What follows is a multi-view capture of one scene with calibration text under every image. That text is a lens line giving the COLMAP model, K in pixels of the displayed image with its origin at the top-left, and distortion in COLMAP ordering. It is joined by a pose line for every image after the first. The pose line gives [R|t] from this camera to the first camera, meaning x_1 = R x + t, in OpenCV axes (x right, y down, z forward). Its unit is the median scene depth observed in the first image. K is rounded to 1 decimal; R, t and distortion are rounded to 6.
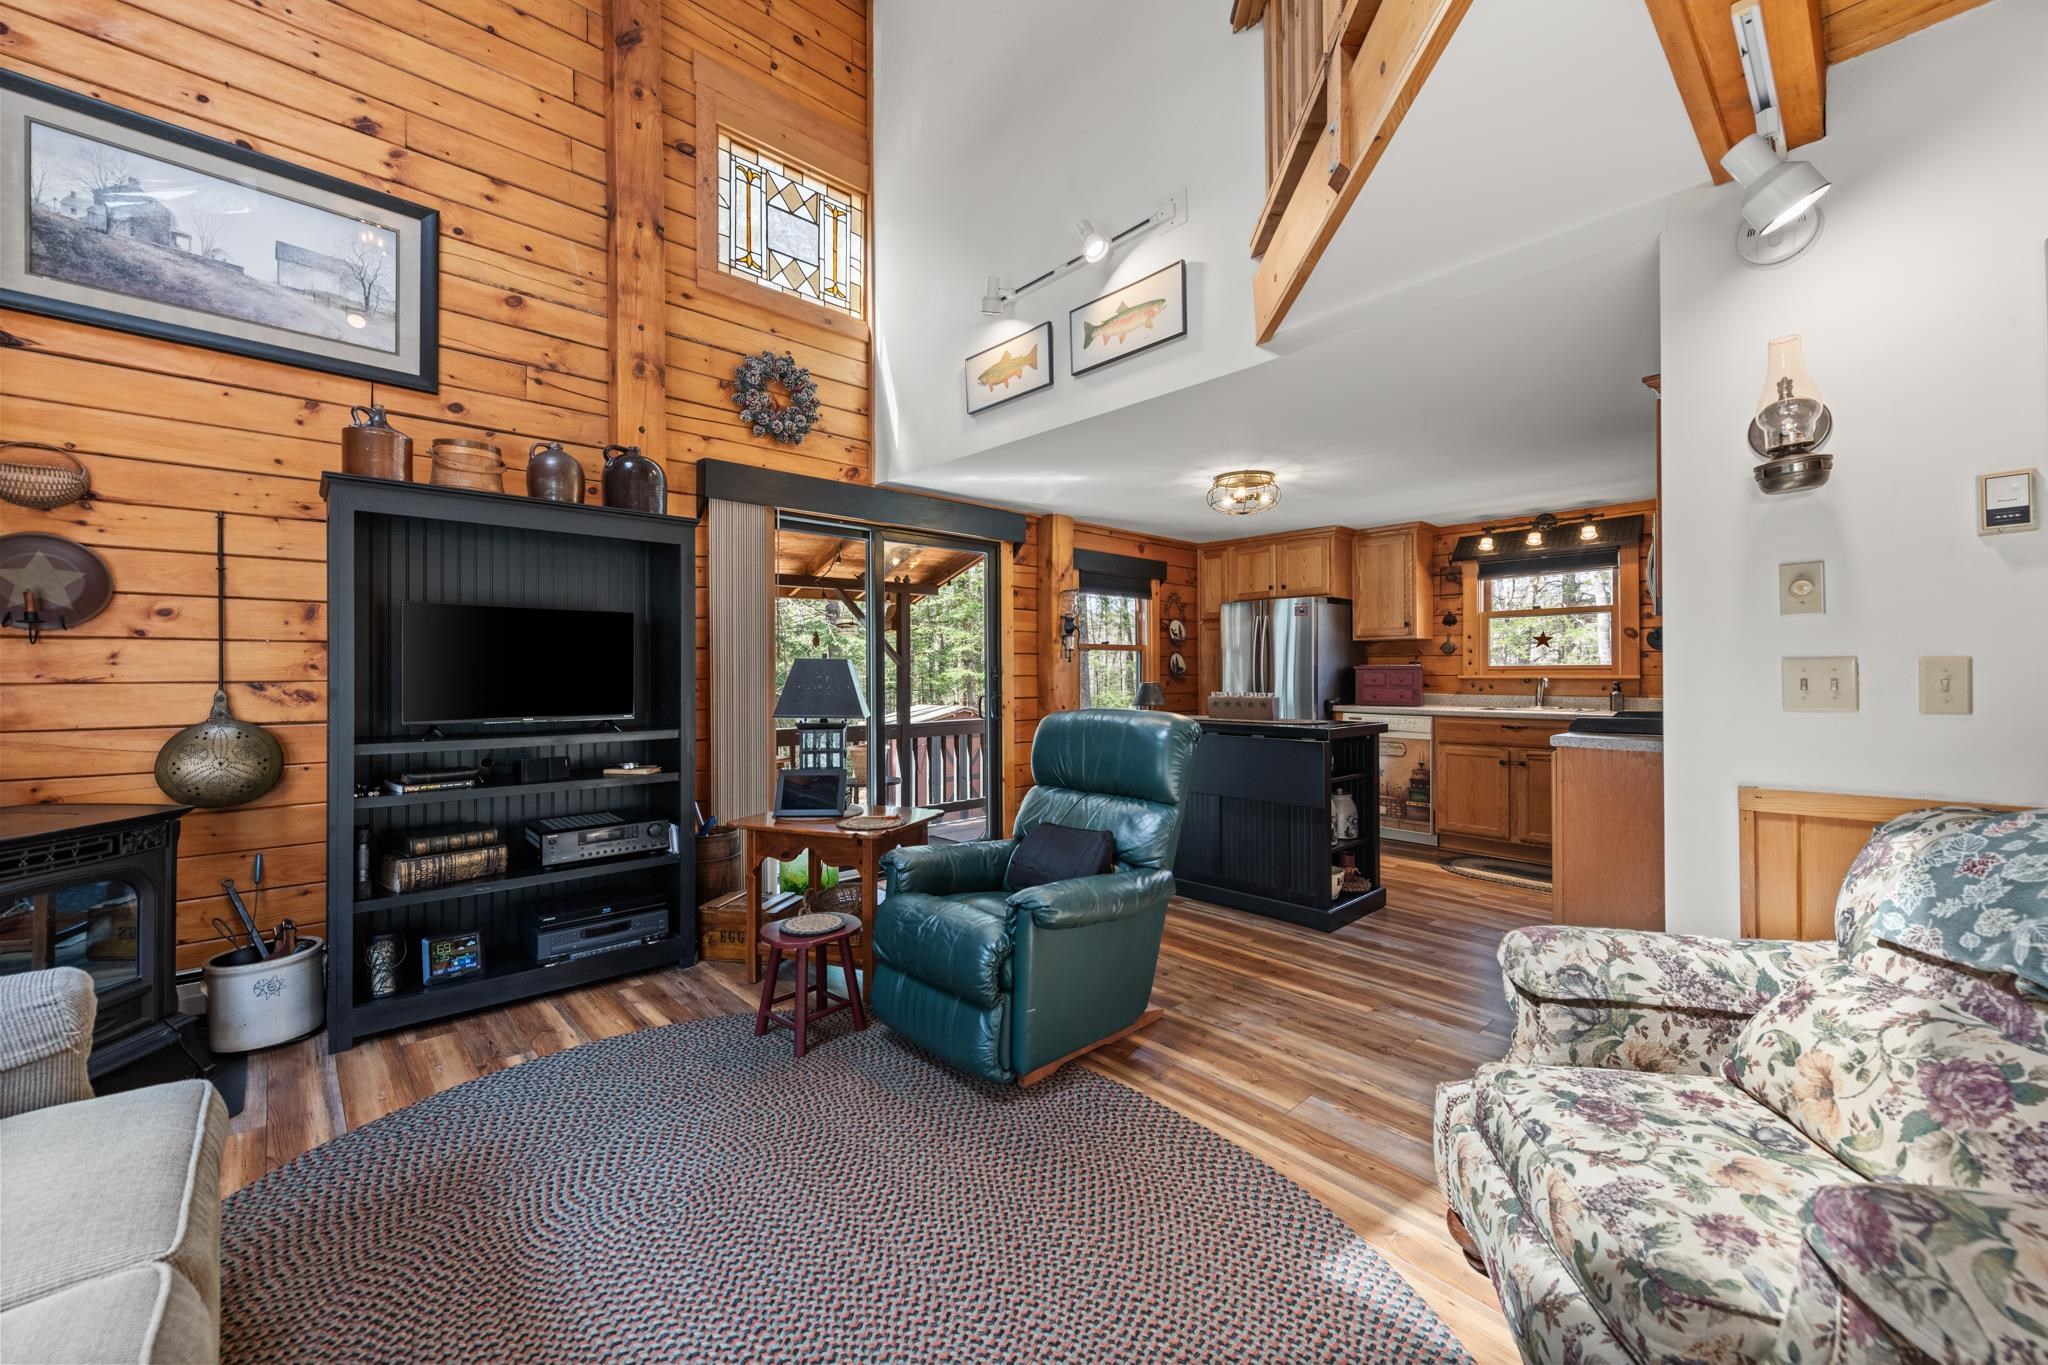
lens RADIAL K [[803.2, 0, 1032.7], [0, 803.2, 671.5], [0, 0, 1]] dist [0.024642, -0.010635]
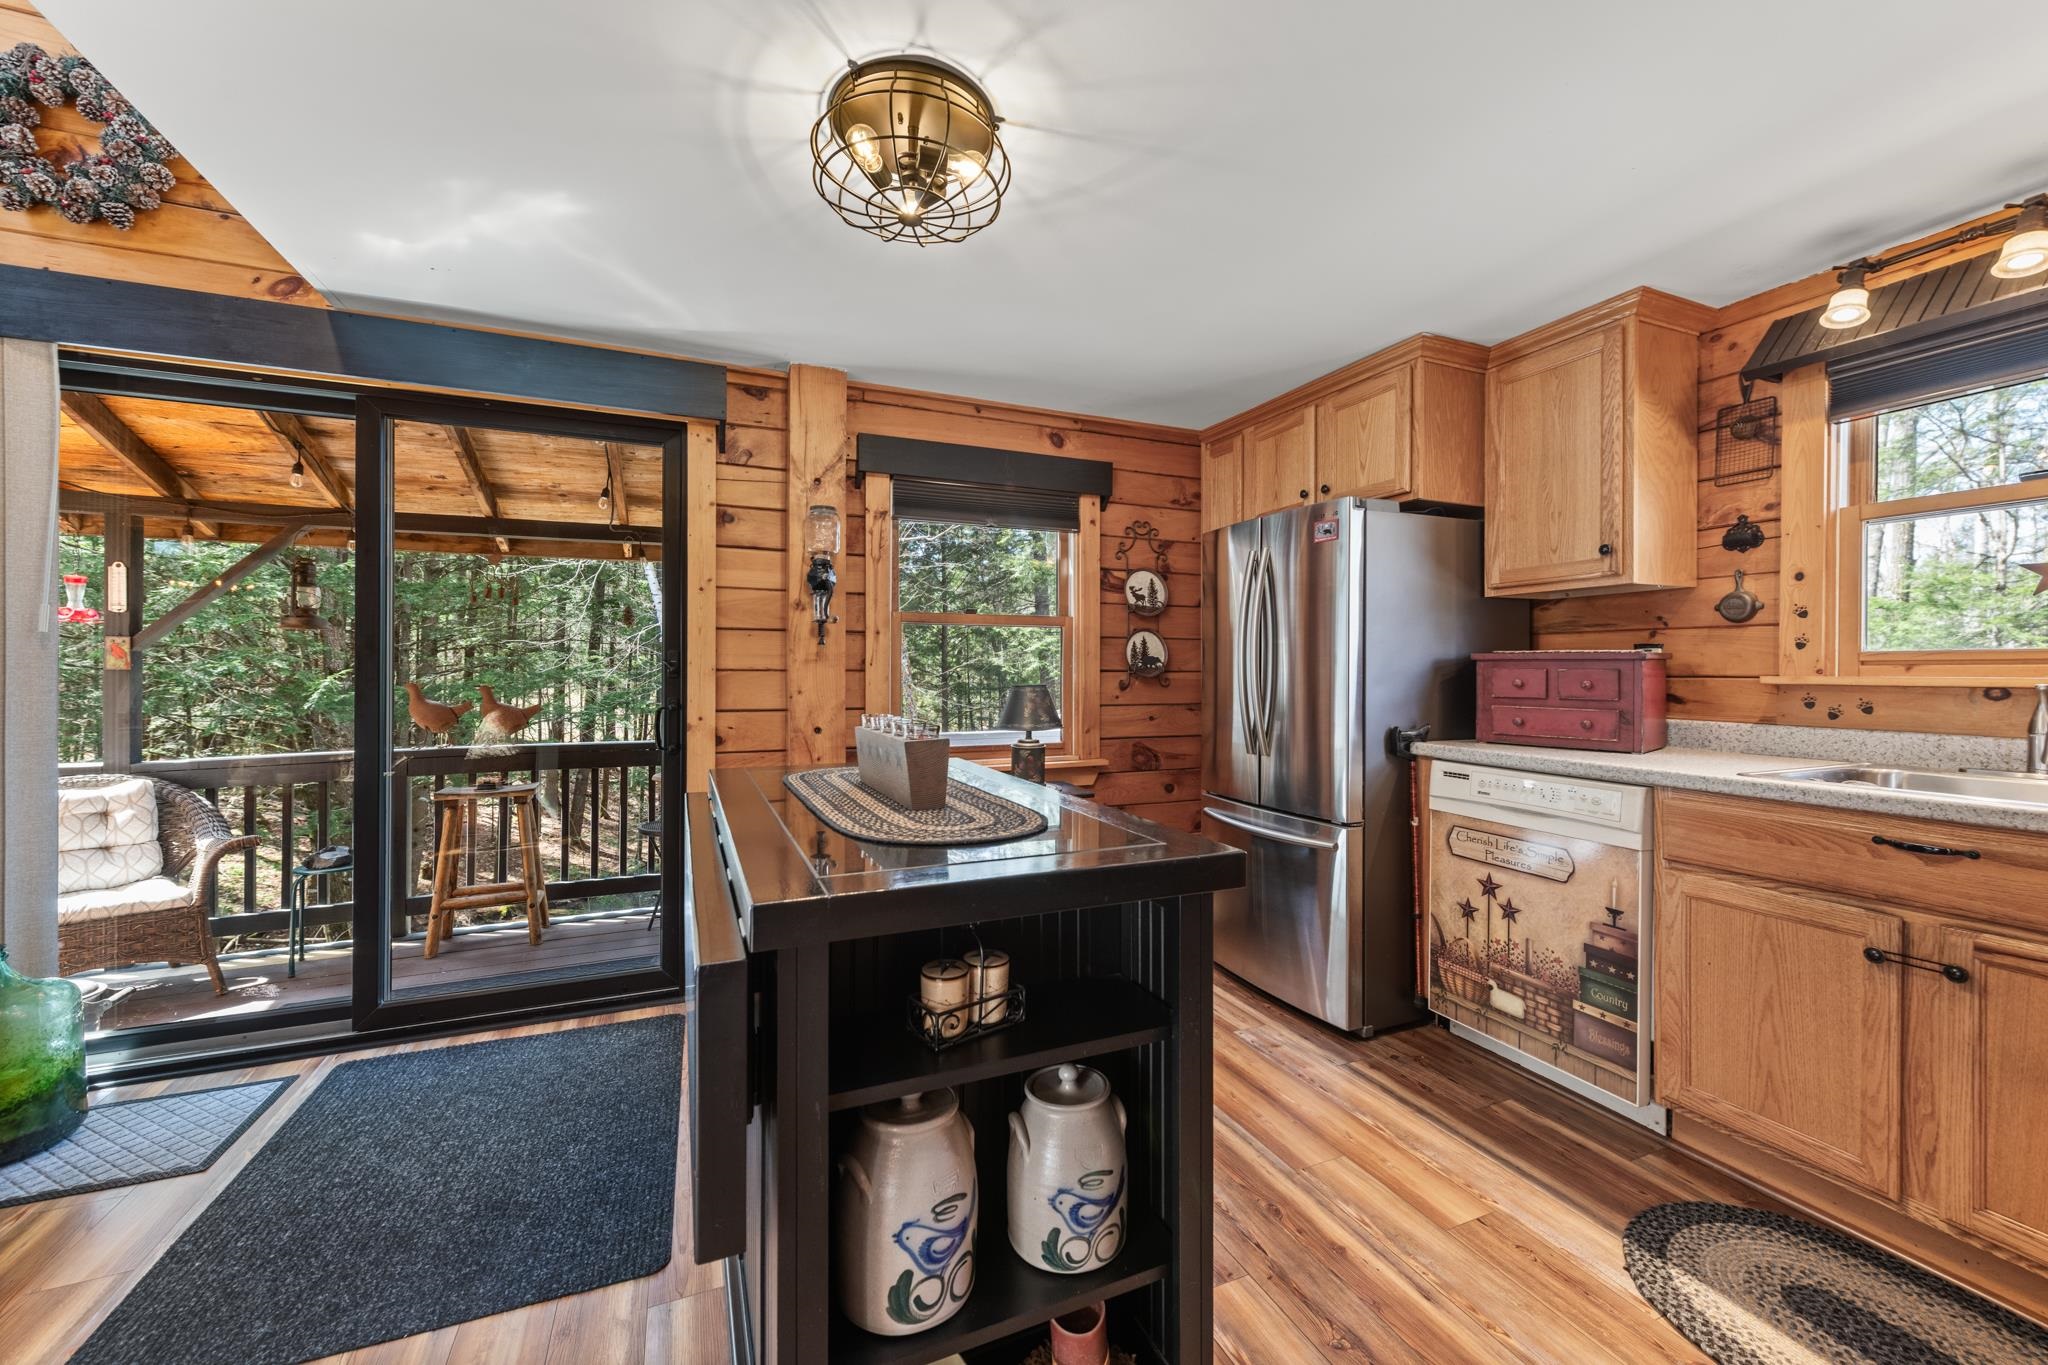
lens RADIAL K [[803.2, 0, 1032.7], [0, 803.2, 671.5], [0, 0, 1]] dist [0.024642, -0.010635]
pose [[0.941594, 0.005971, -0.336697, 0.360052], [-0.003850, 0.999968, 0.006966, 0.001287], [0.336728, -0.005263, 0.941587, 0.564487]]
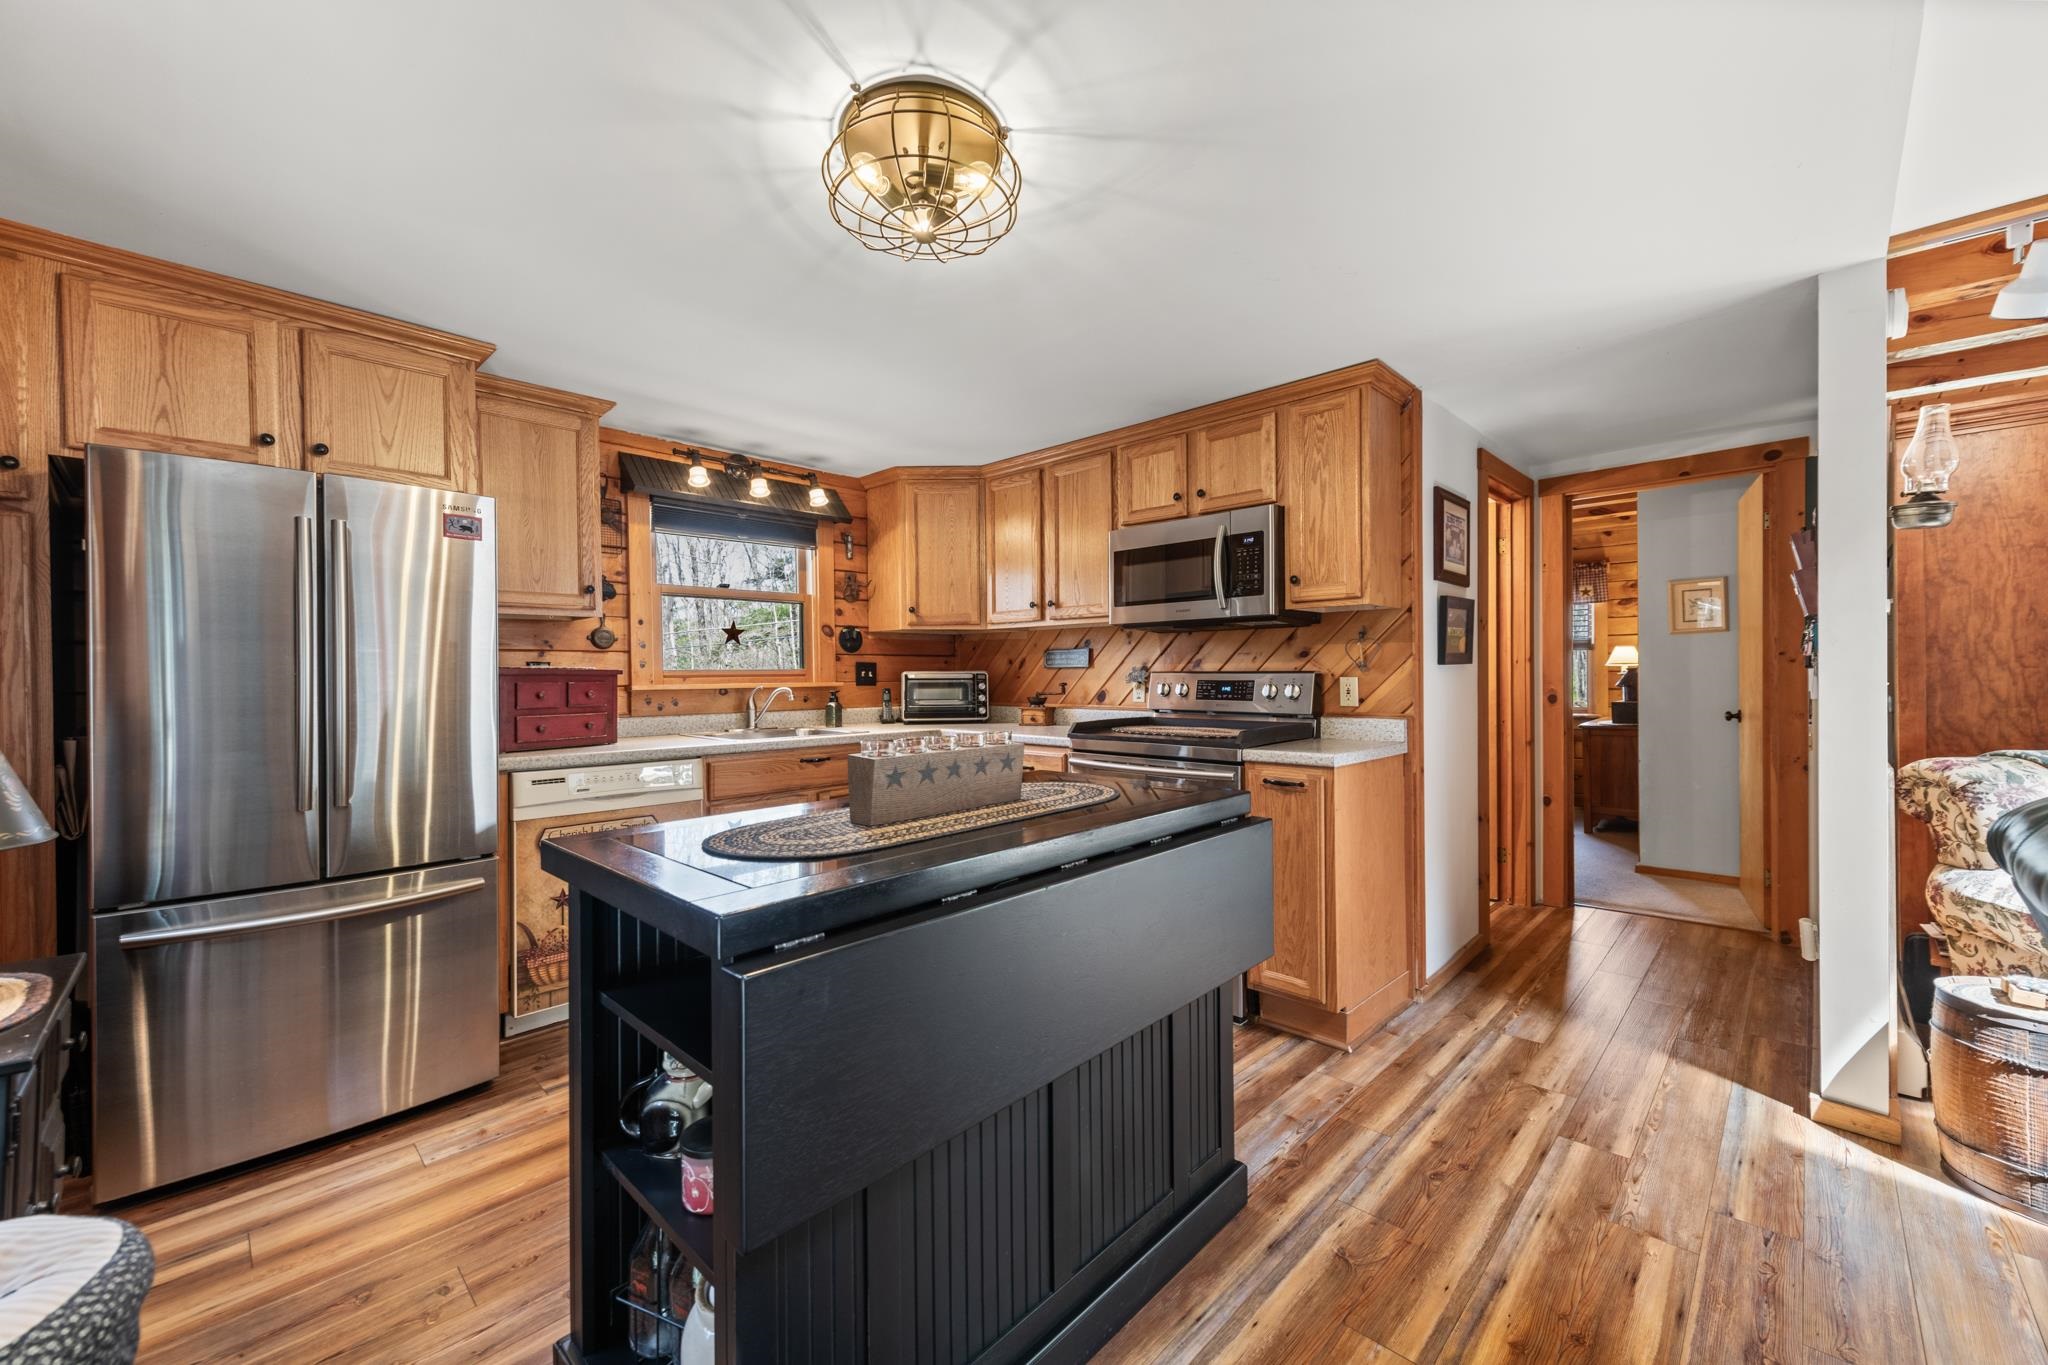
lens RADIAL K [[803.2, 0, 1032.7], [0, 803.2, 671.5], [0, 0, 1]] dist [0.024642, -0.010635]
pose [[-0.058667, 0.004893, 0.998266, -0.087201], [0.004252, 0.999980, -0.004652, -0.001460], [-0.998269, 0.003971, -0.058687, 0.810975]]
